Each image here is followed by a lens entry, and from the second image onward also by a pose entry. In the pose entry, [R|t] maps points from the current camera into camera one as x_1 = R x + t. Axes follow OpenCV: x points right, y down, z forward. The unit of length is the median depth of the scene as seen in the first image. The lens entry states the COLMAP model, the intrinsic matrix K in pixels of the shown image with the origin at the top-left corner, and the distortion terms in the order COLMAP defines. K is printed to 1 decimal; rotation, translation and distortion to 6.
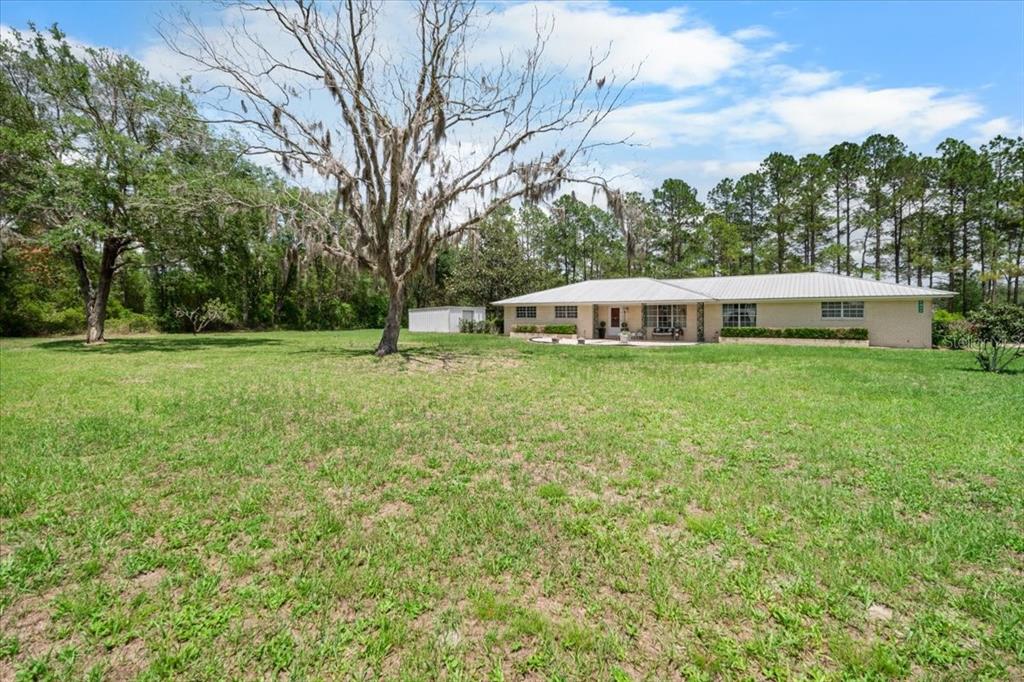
lens RADIAL K [[450.0, 0, 509.7], [0, 450.0, 320.9], [0, 0, 1]] dist [0.003655, -0.000317]
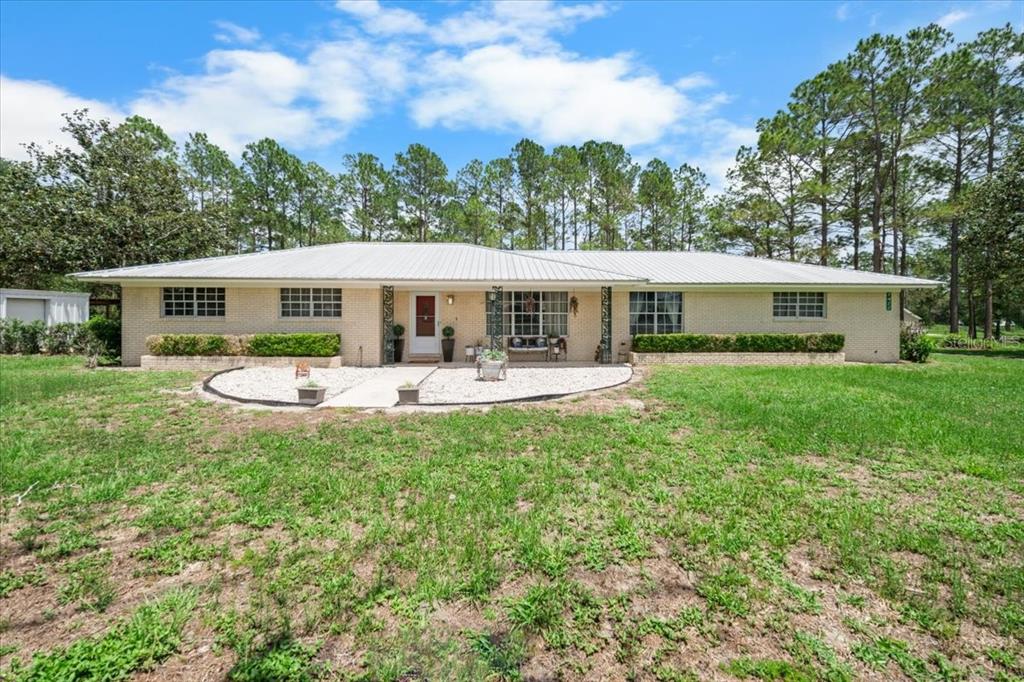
lens RADIAL K [[450.0, 0, 509.7], [0, 450.0, 320.9], [0, 0, 1]] dist [0.003655, -0.000317]
pose [[0.803484, -0.002008, 0.595323, 0.025666], [0.002577, 0.999997, -0.000105, -0.002334], [-0.595321, 0.001619, 0.803486, 0.573737]]
